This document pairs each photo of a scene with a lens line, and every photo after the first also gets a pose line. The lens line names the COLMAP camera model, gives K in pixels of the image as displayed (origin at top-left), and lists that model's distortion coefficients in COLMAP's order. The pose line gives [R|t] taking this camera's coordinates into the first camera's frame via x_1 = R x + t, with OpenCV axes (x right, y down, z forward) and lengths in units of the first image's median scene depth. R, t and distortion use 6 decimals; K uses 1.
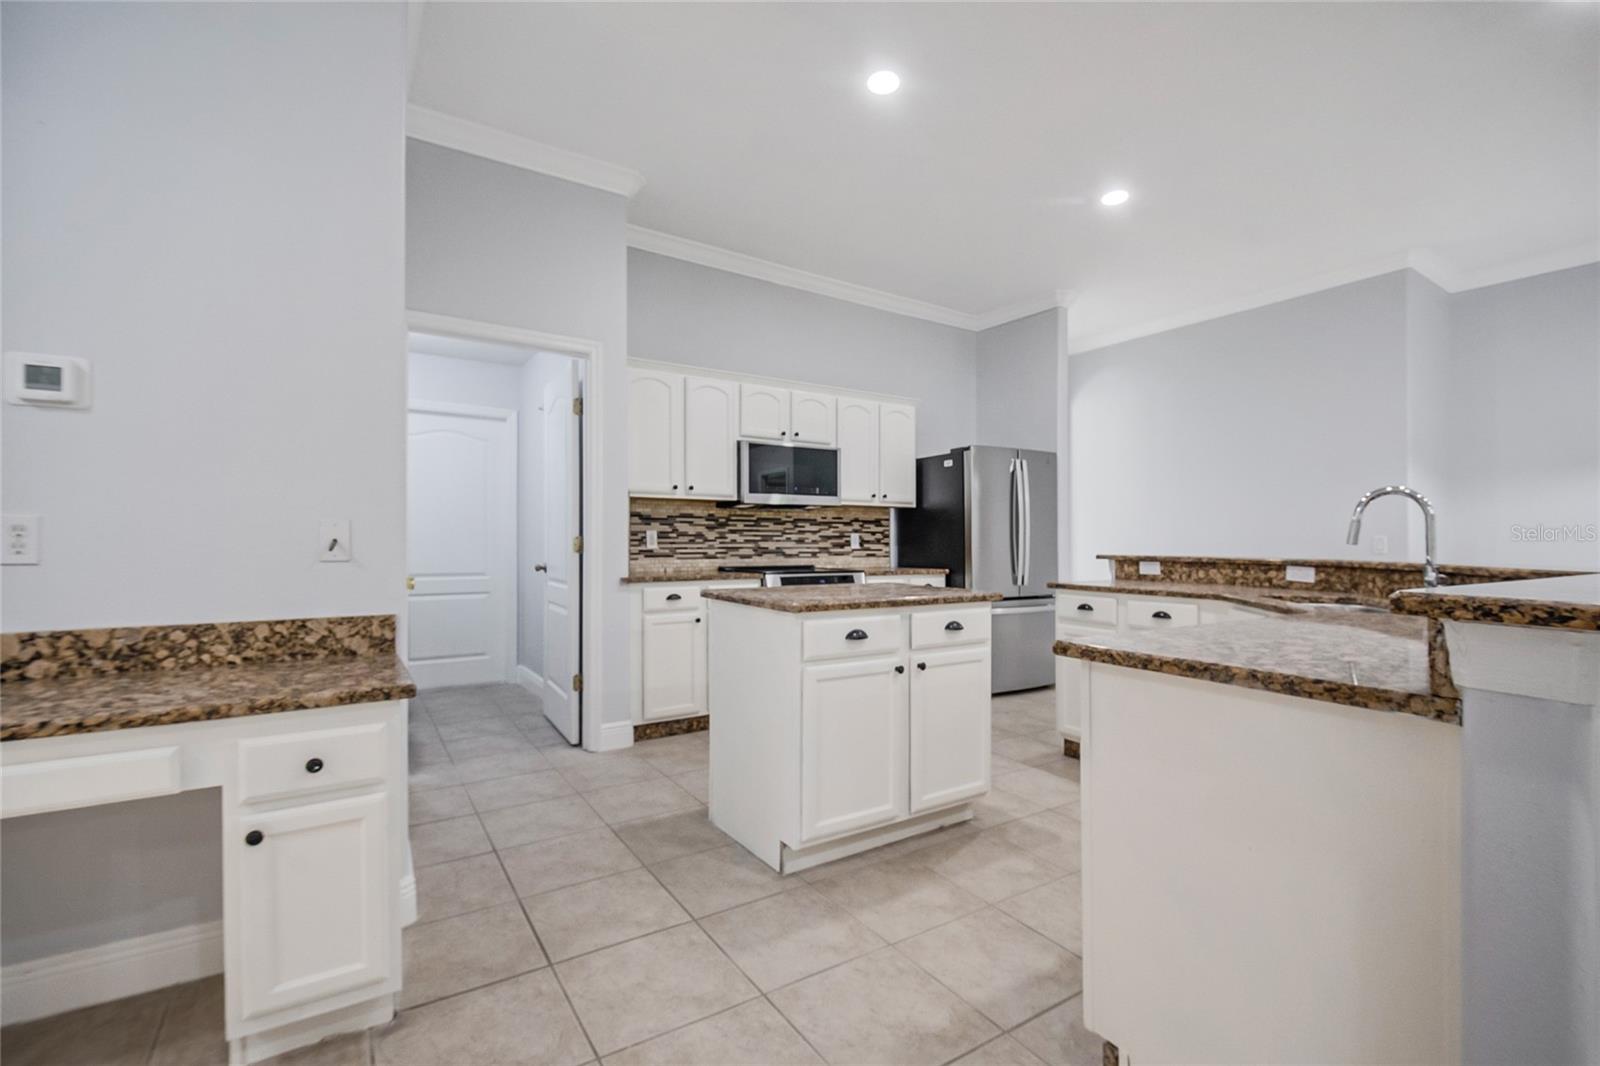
lens RADIAL K [[707.7, 0, 823.7], [0, 707.7, 537.0], [0, 0, 1]] dist [0.009533, -0.000127]
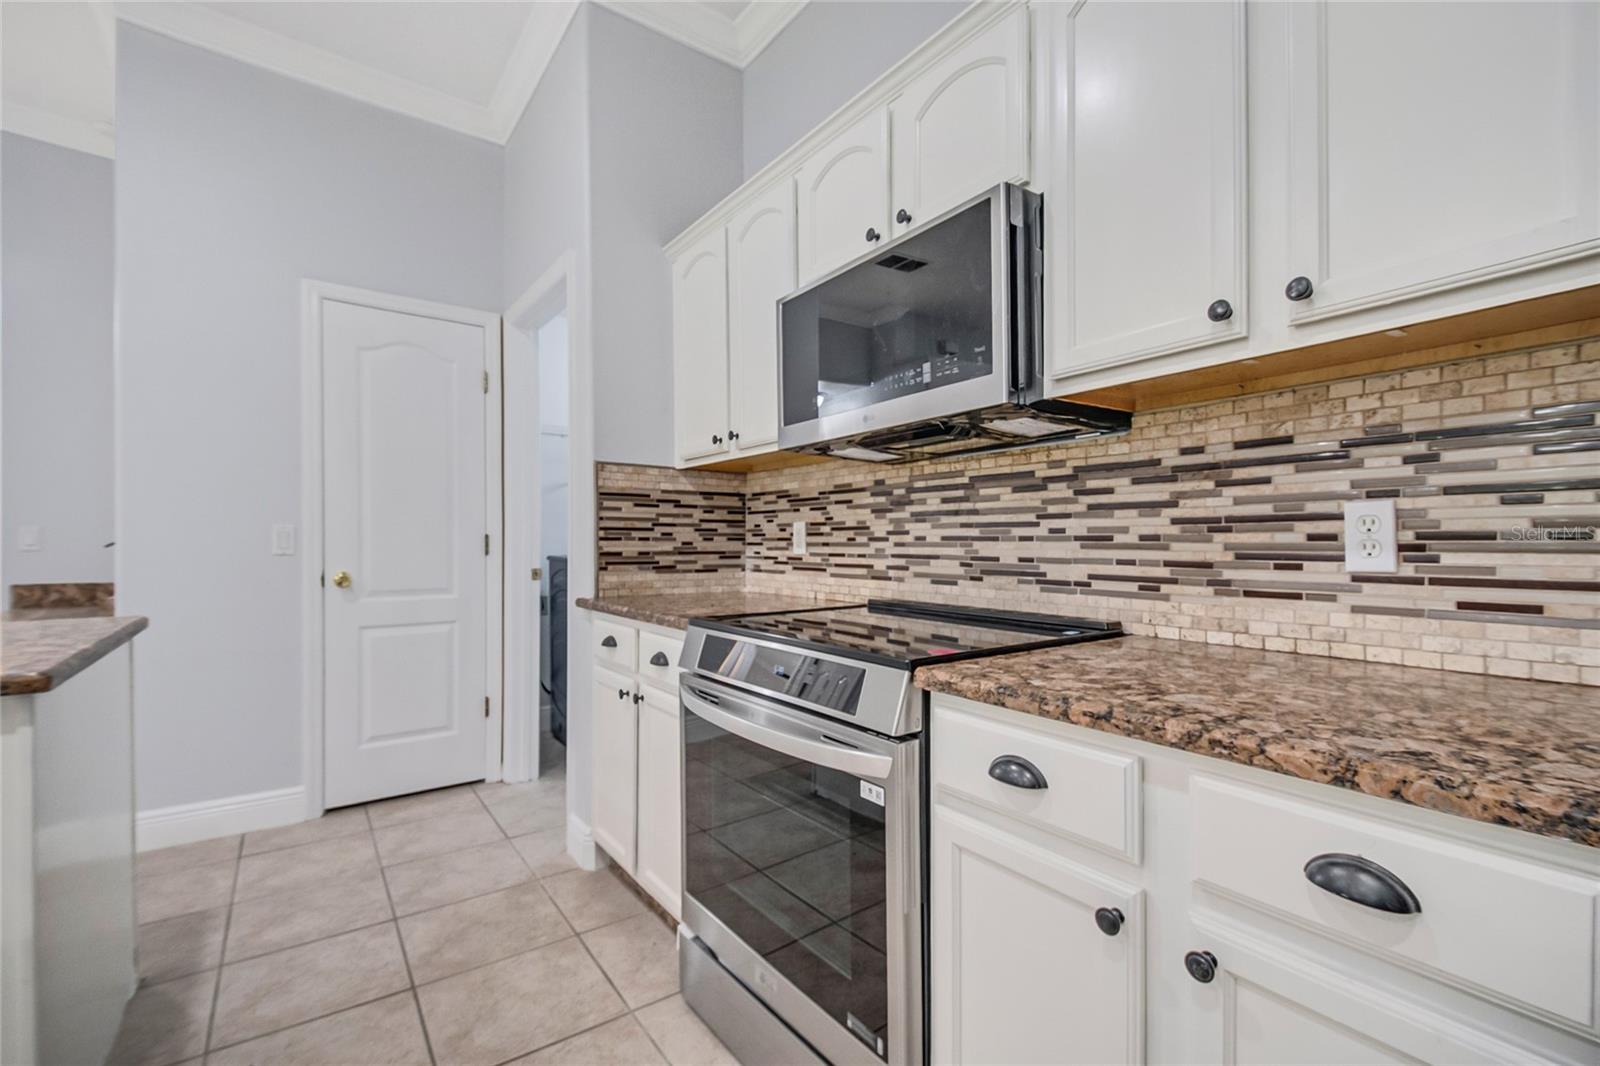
lens RADIAL K [[707.7, 0, 823.7], [0, 707.7, 537.0], [0, 0, 1]] dist [0.009533, -0.000127]
pose [[0.025105, -0.005915, -0.999667, 0.283142], [0.011858, 0.999914, -0.005618, 0.005591], [0.999614, -0.011713, 0.025173, 0.929339]]
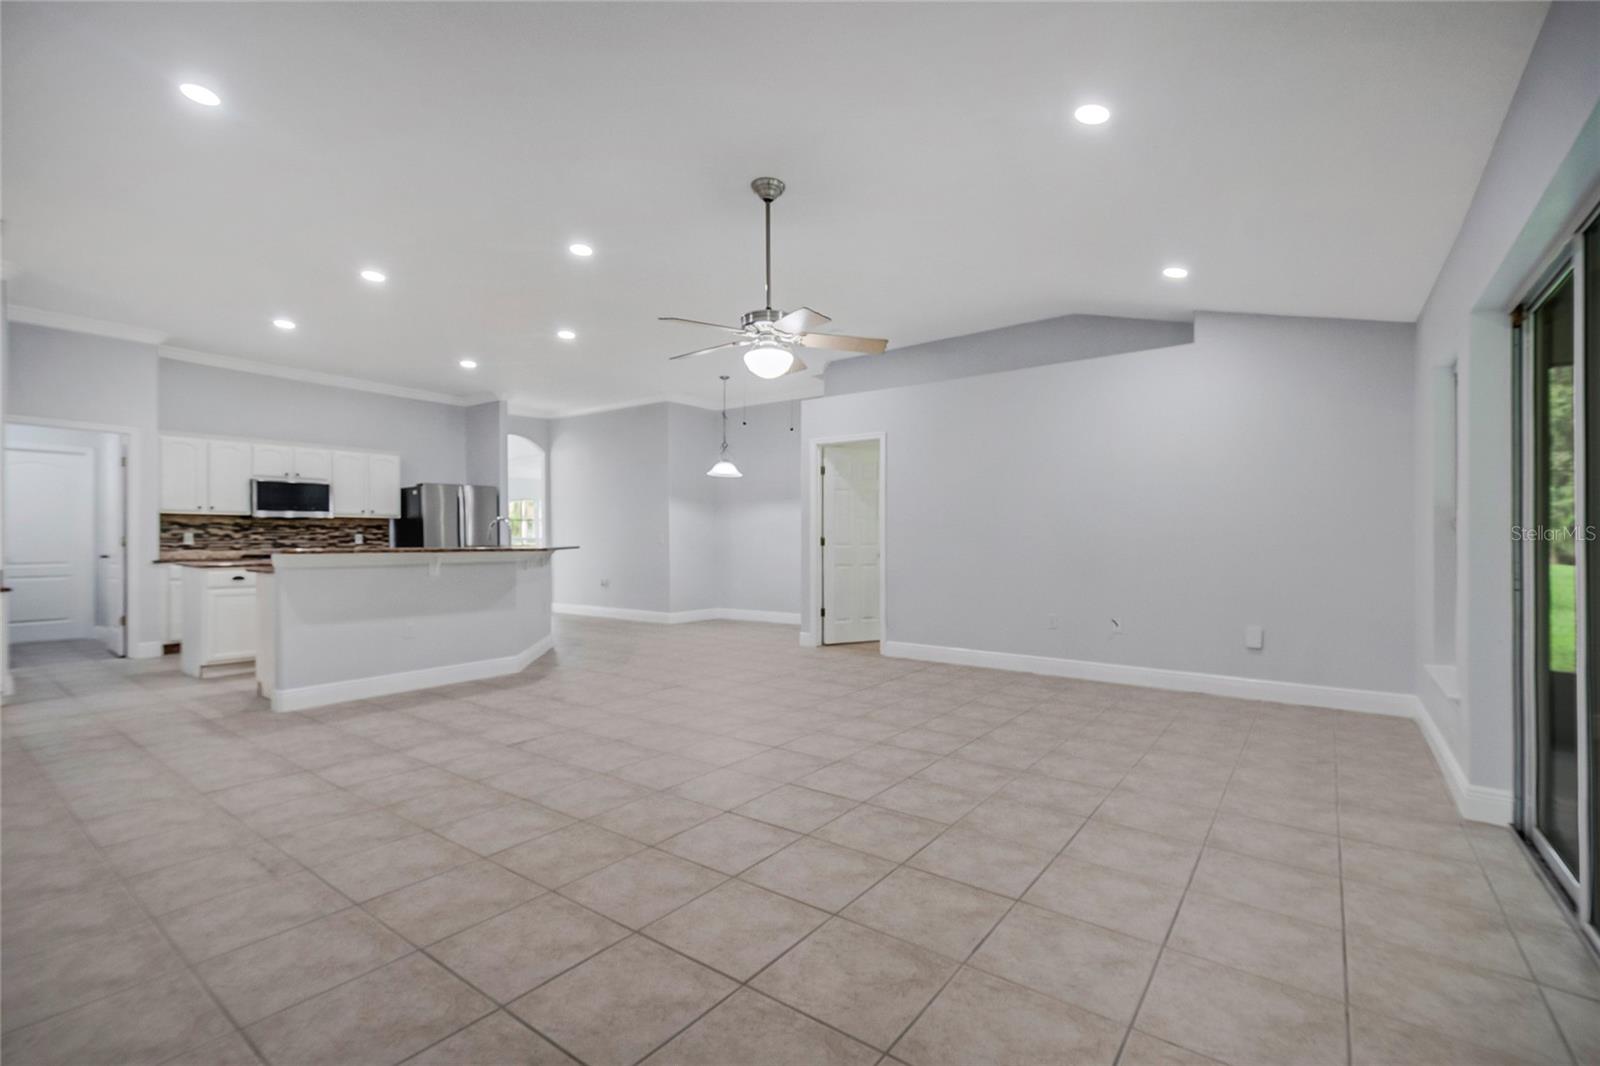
lens RADIAL K [[697.9, 0, 812.4], [0, 697.9, 541.3], [0, 0, 1]] dist [-0.027912, -0.000539]
pose [[0.943595, -0.002303, 0.331095, 0.550436], [-0.001243, 0.999944, 0.010496, -0.007571], [-0.331101, -0.010316, 0.943539, -0.887793]]
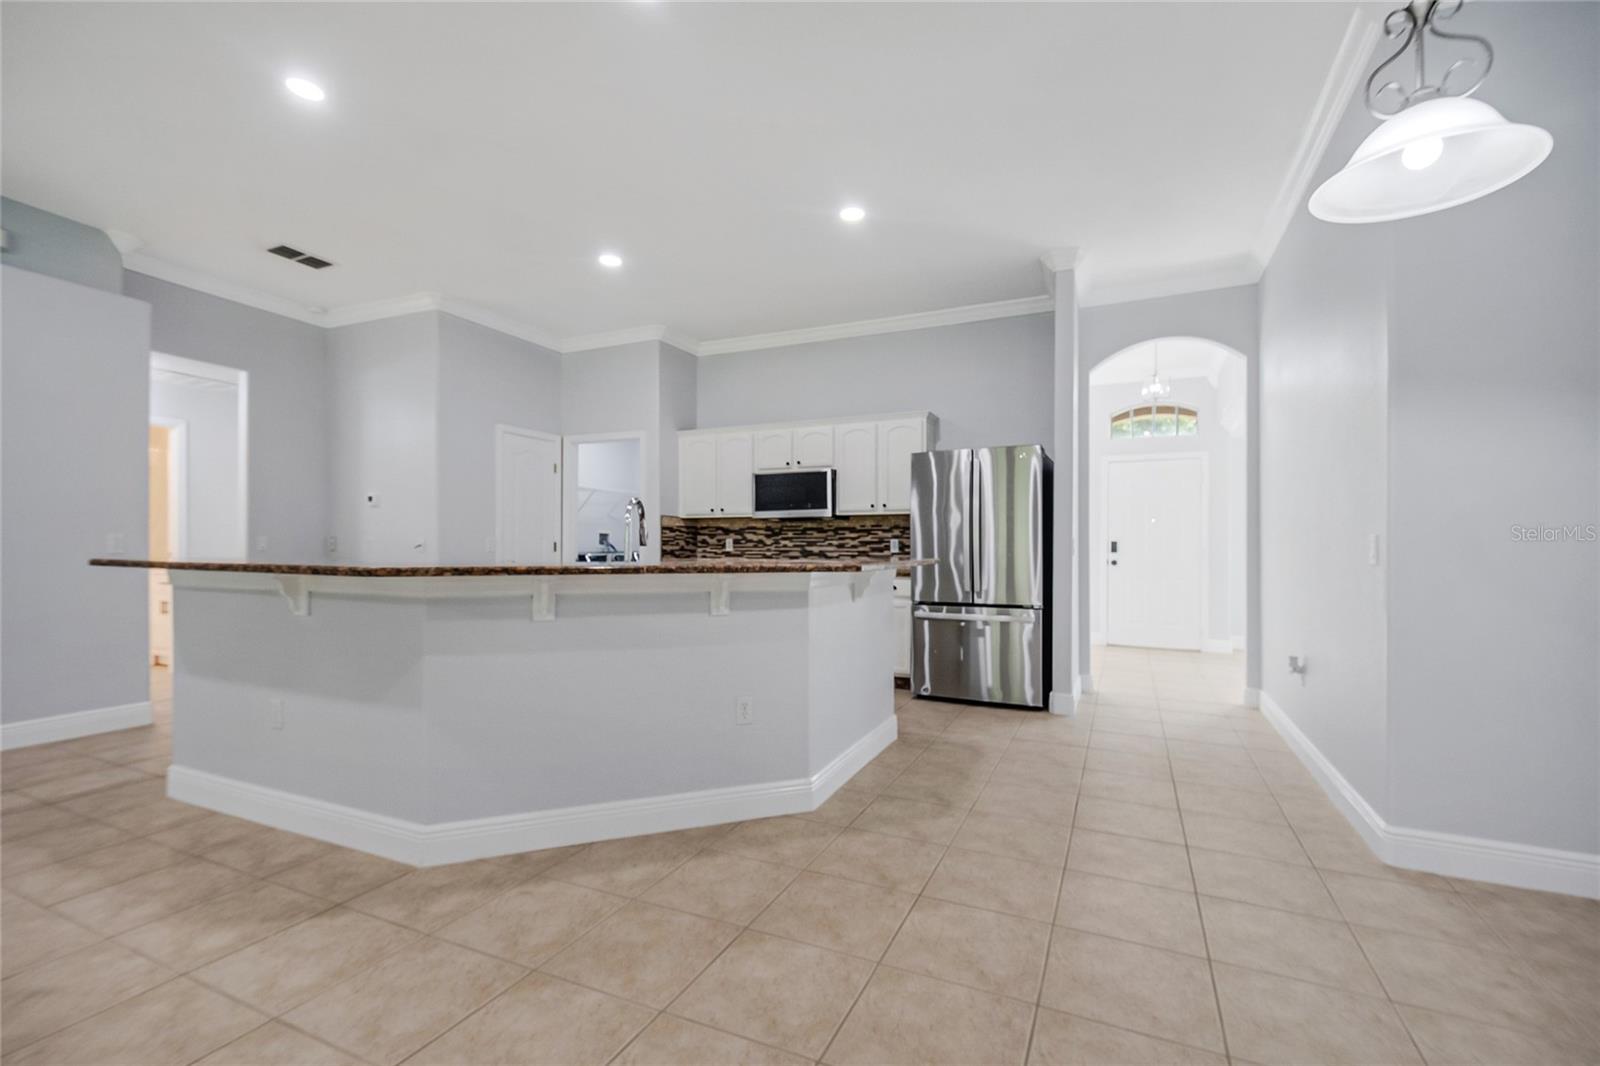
lens RADIAL K [[697.9, 0, 812.4], [0, 697.9, 541.3], [0, 0, 1]] dist [-0.027912, -0.000539]
pose [[0.512621, -0.002148, -0.858612, 1.030942], [0.006442, 0.999978, 0.001345, -0.004196], [0.858591, -0.006221, 0.512624, 0.364678]]
